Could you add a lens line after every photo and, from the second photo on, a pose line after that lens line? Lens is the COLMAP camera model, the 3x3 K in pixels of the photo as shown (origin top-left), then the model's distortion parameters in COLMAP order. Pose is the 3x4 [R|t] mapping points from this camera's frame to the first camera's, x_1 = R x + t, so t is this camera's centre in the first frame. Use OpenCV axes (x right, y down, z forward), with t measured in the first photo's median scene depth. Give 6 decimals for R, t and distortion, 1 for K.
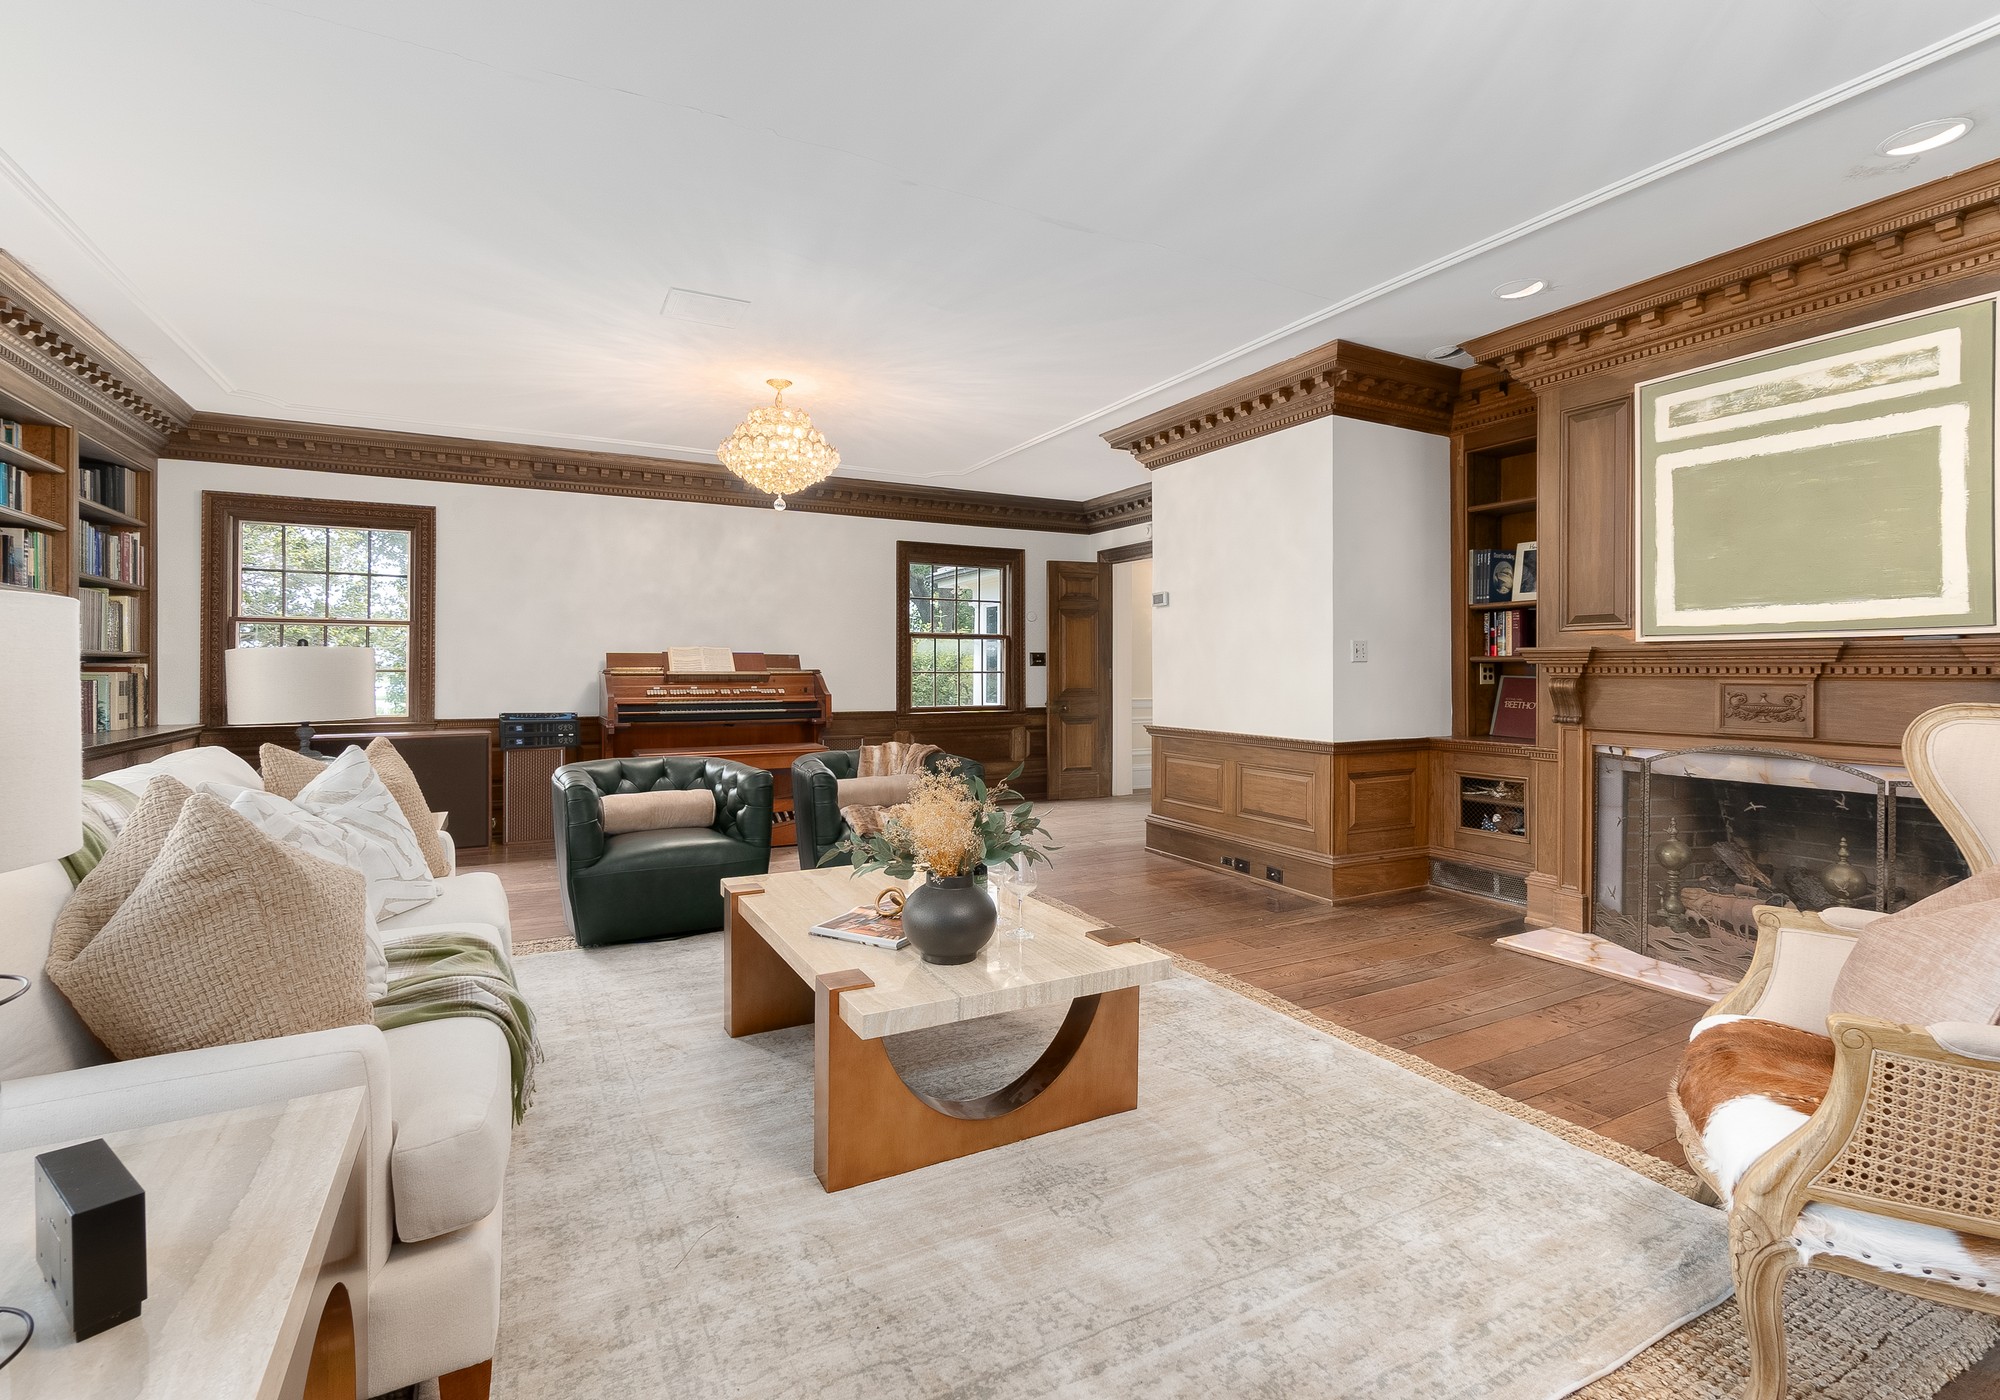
lens RADIAL K [[924.1, 0, 1001.4], [0, 924.1, 661.1], [0, 0, 1]] dist [-0.004012, 0.000052]
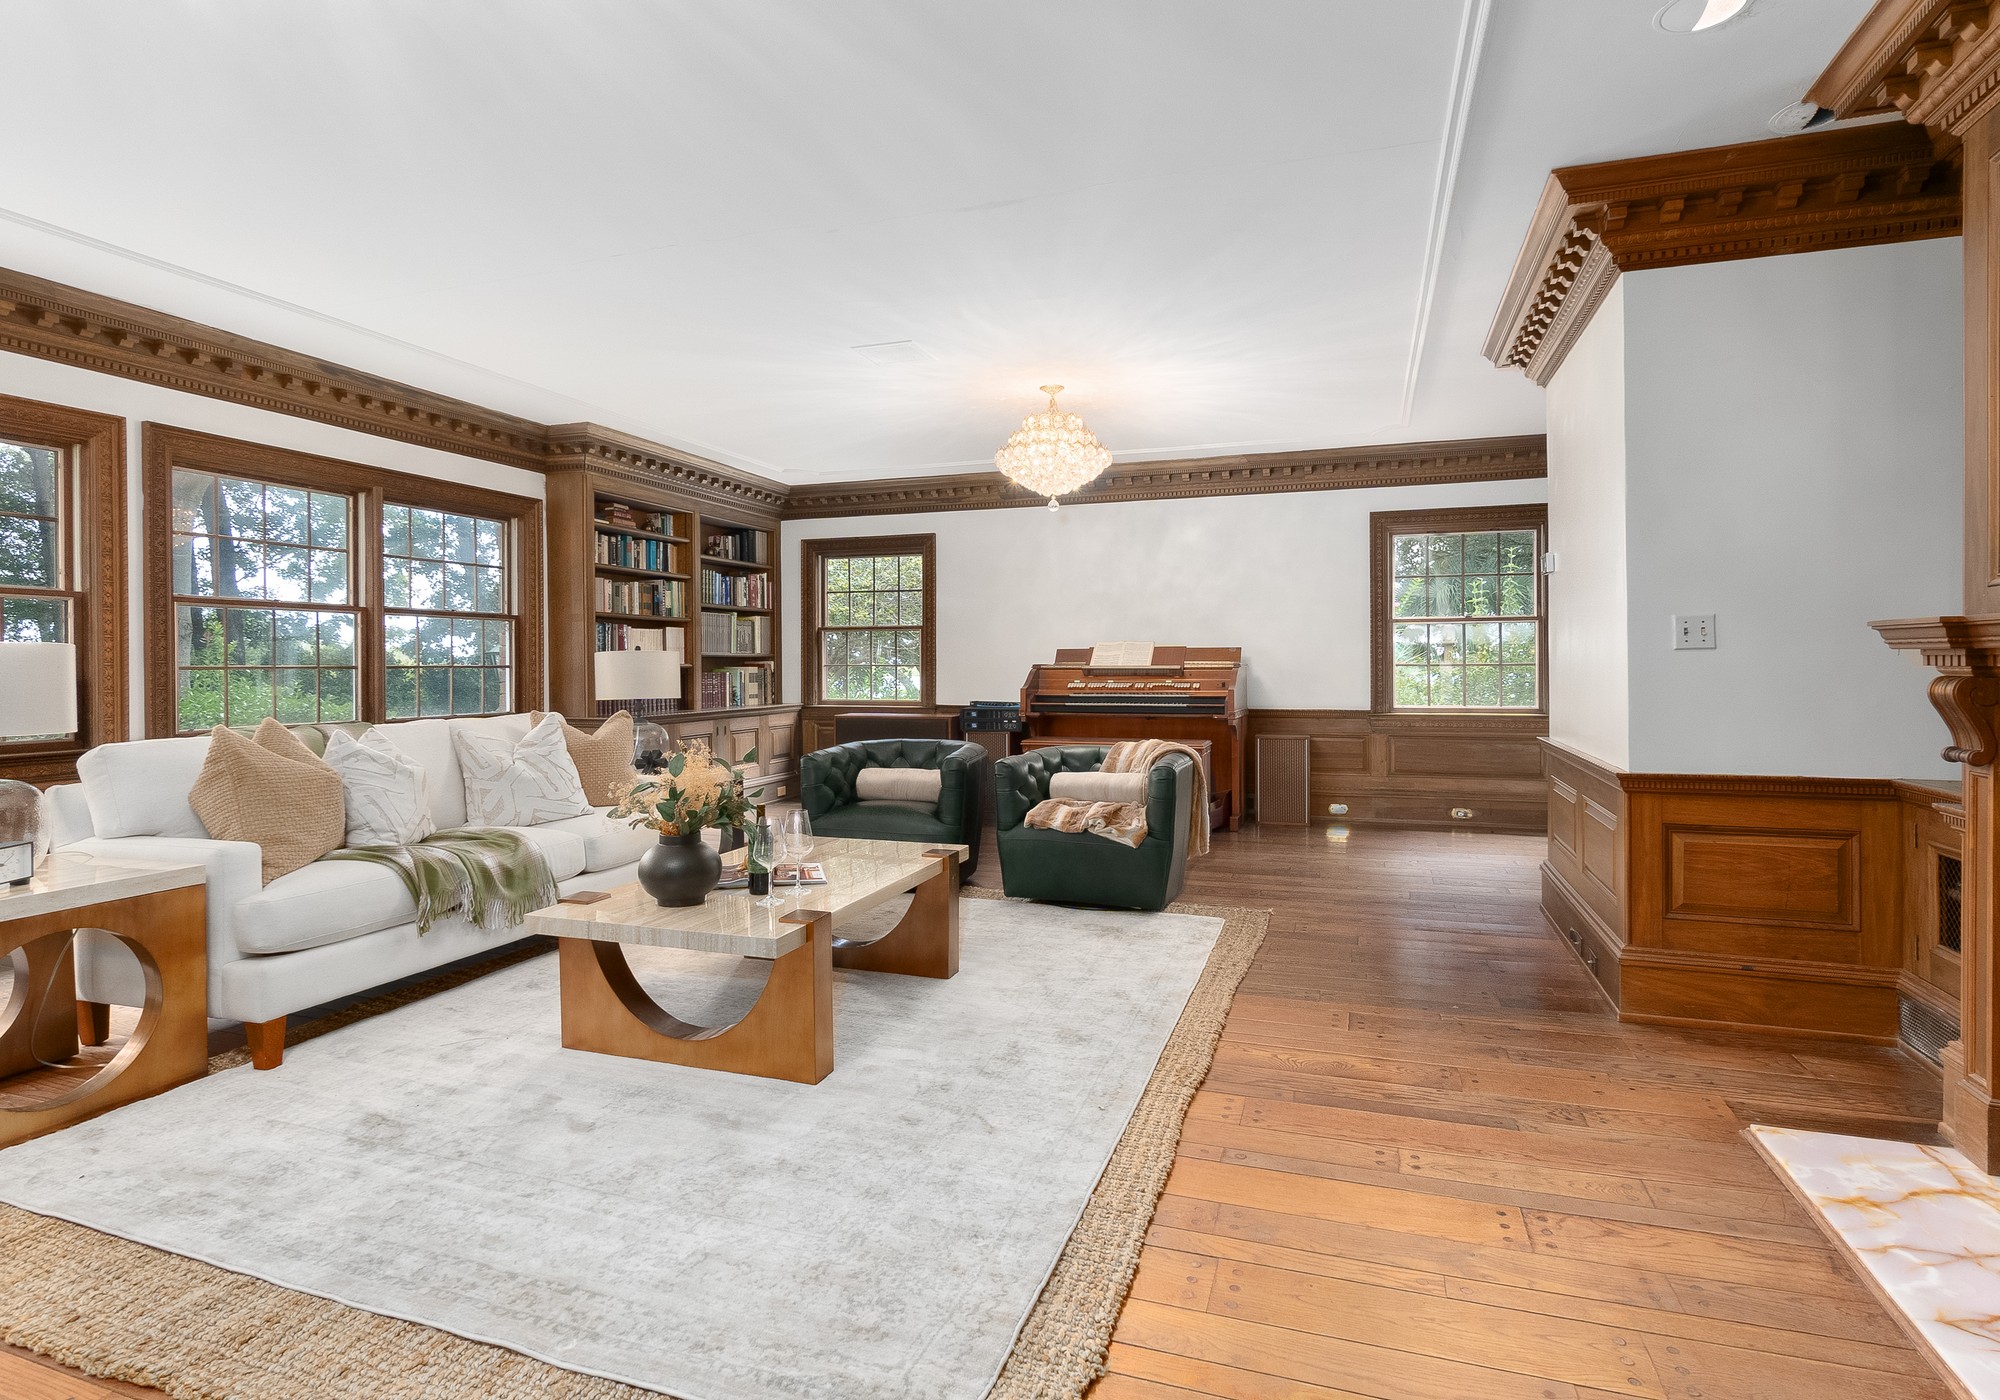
lens RADIAL K [[1013.3, 0, 1024.9], [0, 1013.3, 659.7], [0, 0, 1]] dist [-0.010871, 0.003180]
pose [[0.687959, -0.006449, -0.725721, 0.540192], [0.011315, 0.999934, 0.001840, 0.001778], [0.725661, -0.009477, 0.687987, 0.184471]]
